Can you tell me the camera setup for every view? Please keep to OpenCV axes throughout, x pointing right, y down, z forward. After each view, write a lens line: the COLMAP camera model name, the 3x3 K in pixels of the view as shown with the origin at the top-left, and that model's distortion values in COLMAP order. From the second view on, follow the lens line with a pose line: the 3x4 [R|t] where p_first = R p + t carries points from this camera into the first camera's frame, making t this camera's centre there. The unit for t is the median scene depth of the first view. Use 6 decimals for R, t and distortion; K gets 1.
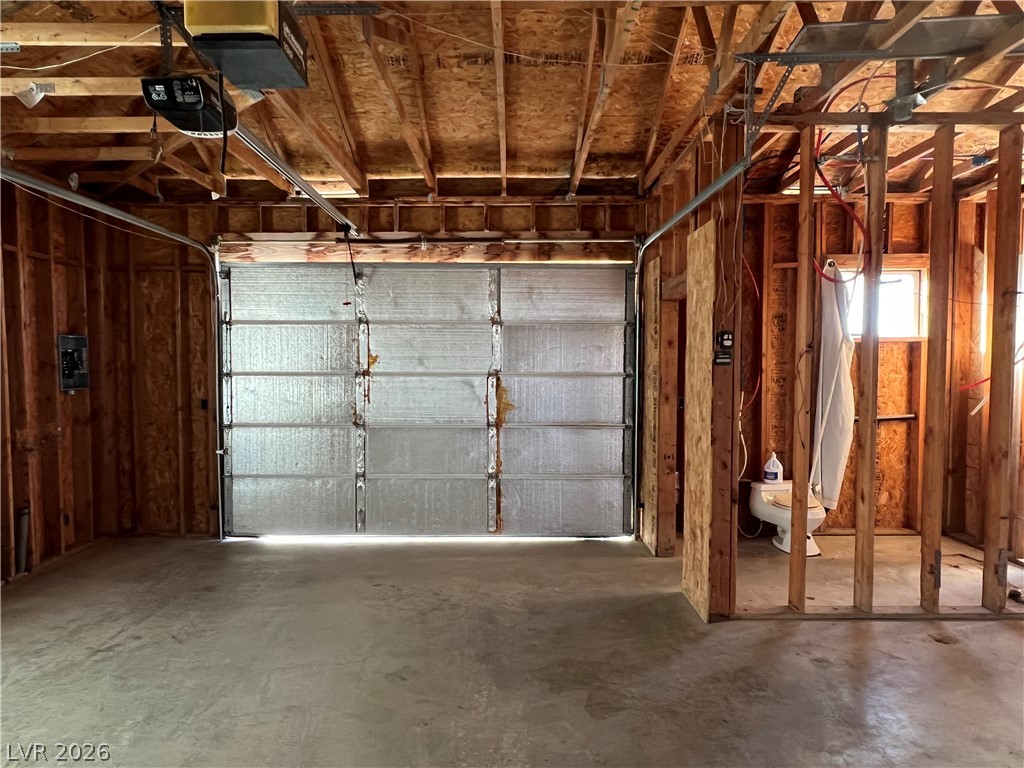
lens RADIAL K [[680.7, 0, 505.8], [0, 680.7, 391.1], [0, 0, 1]] dist [0.000107, -0.002684]
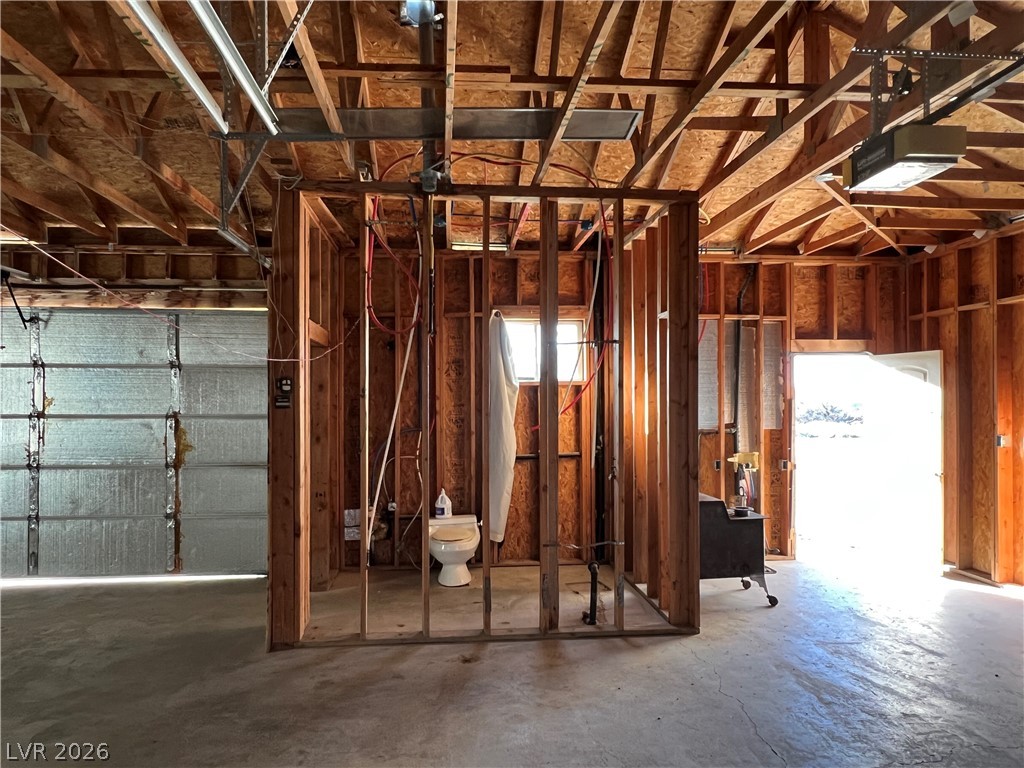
lens RADIAL K [[677.7, 0, 506.2], [0, 677.7, 394.8], [0, 0, 1]] dist [0.000310, -0.001919]
pose [[0.995252, 0.000204, 0.097333, 0.385497], [0.004964, 0.998590, -0.052858, -0.000449], [-0.097206, 0.053091, 0.993847, -0.070643]]
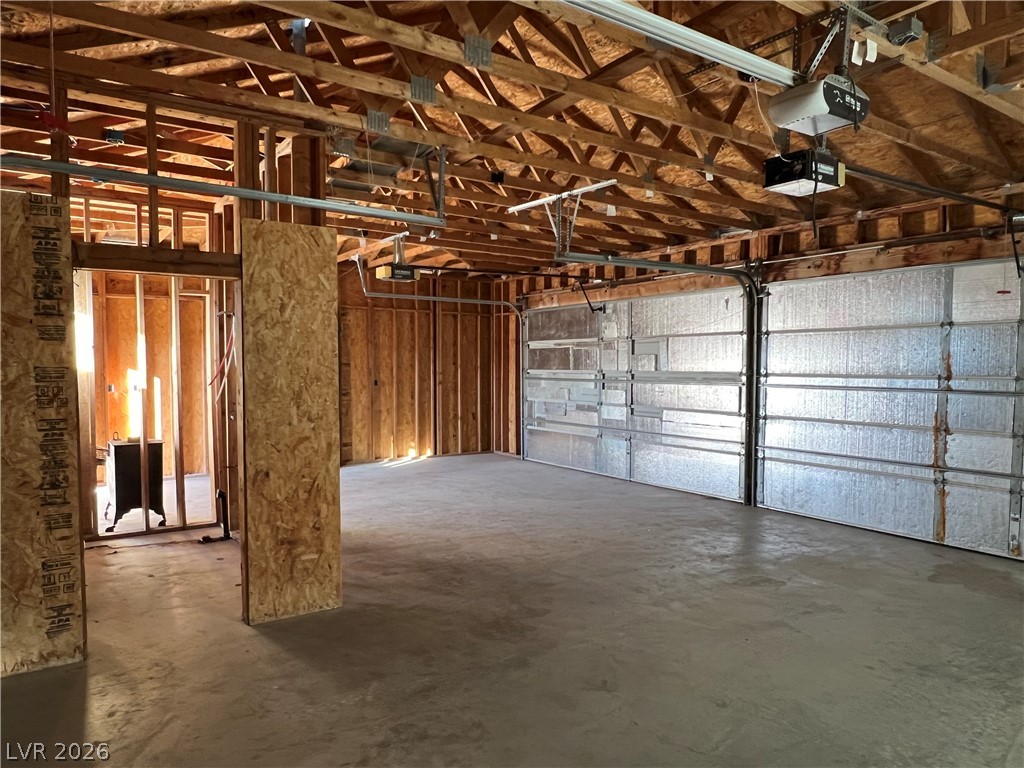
lens RADIAL K [[677.7, 0, 506.2], [0, 677.7, 394.8], [0, 0, 1]] dist [0.000310, -0.001919]
pose [[-0.560775, -0.035409, 0.827211, -0.490718], [0.038912, 0.996854, 0.069049, -0.036724], [-0.827053, 0.070909, -0.557633, 0.926099]]
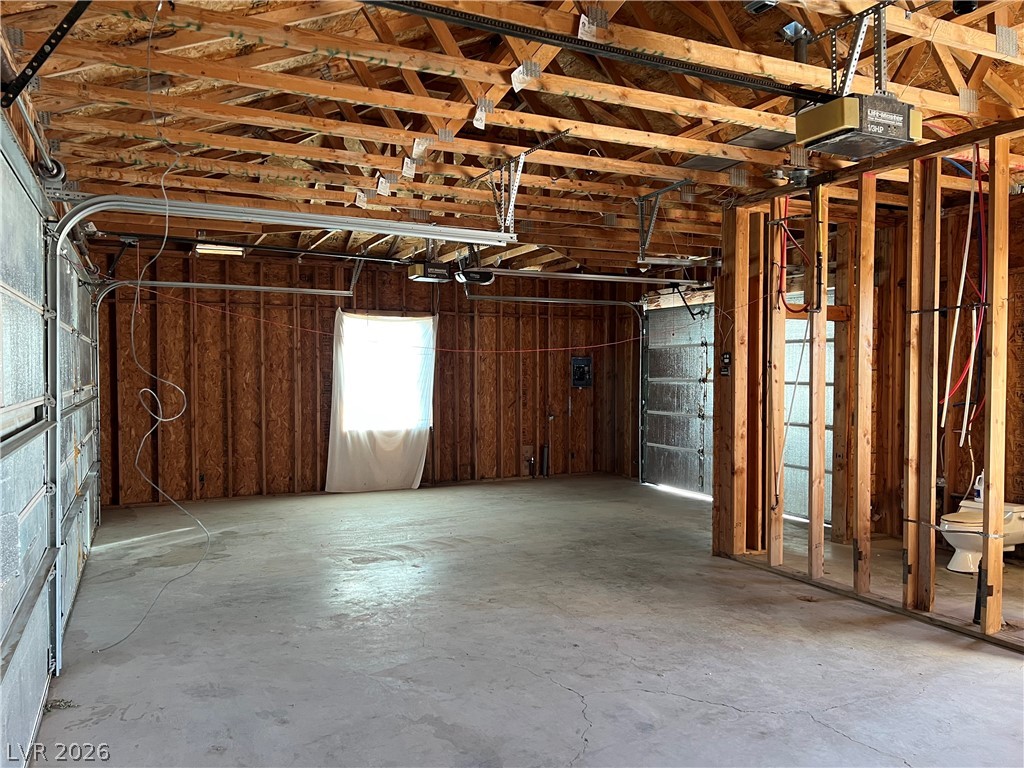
lens RADIAL K [[776.8, 0, 505.6], [0, 776.8, 387.5], [0, 0, 1]] dist [0.009665, 0.002212]
pose [[0.429621, 0.023673, -0.902699, 1.082529], [-0.042755, 0.999068, 0.005852, -0.002877], [0.901997, 0.036081, 0.430233, -0.078010]]
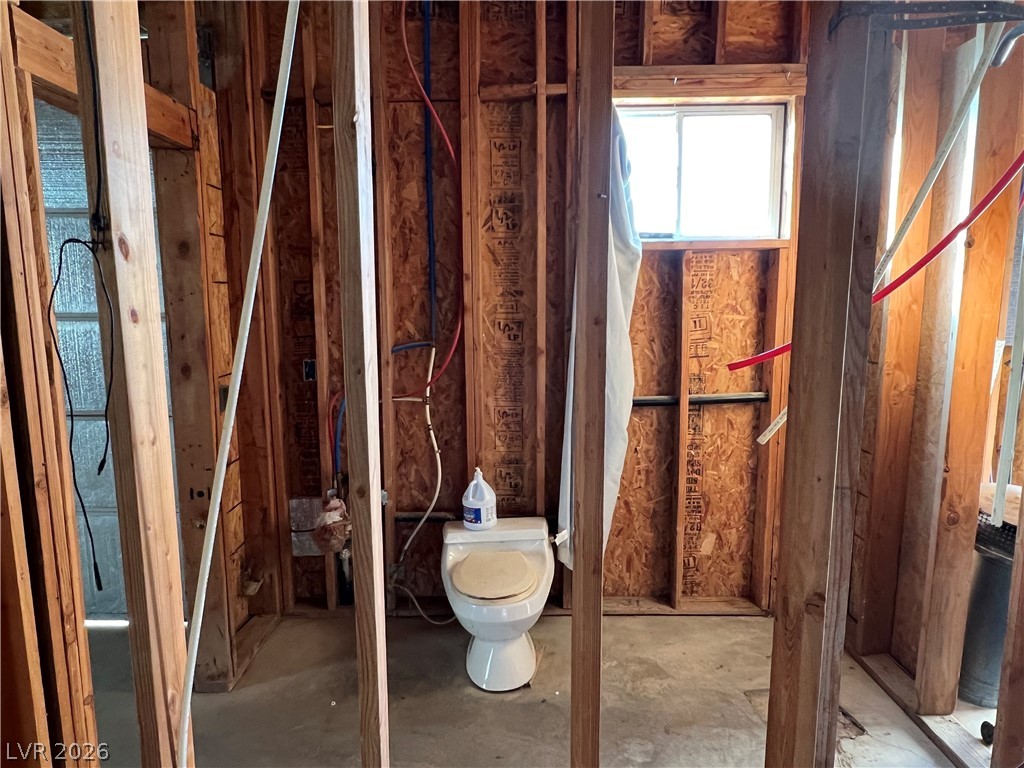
lens RADIAL K [[680.7, 0, 505.8], [0, 680.7, 391.1], [0, 0, 1]] dist [0.000107, -0.002684]
pose [[0.999990, -0.000797, -0.004347, 0.413193], [0.001238, 0.994729, 0.102533, -0.020483], [0.004242, -0.102537, 0.994720, 0.492072]]
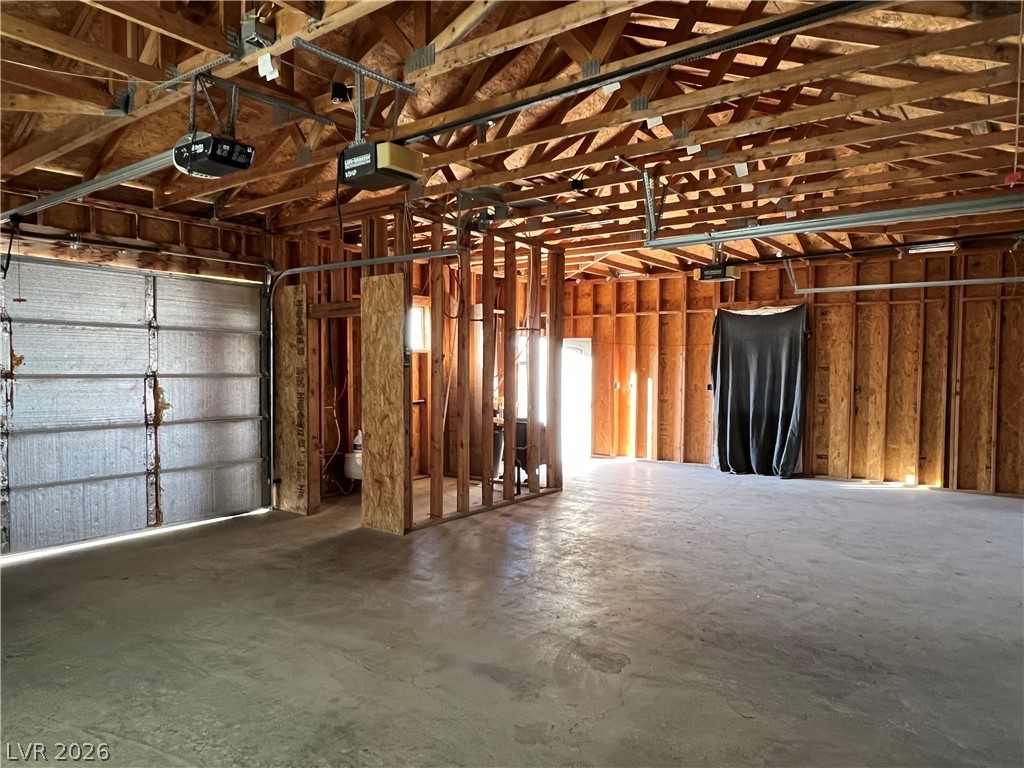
lens RADIAL K [[677.7, 0, 506.2], [0, 677.7, 394.8], [0, 0, 1]] dist [0.000310, -0.001919]
pose [[0.597711, -0.029858, 0.801156, -0.532561], [0.030275, 0.999434, 0.014661, 0.005863], [-0.801140, 0.015492, 0.598277, -0.072226]]
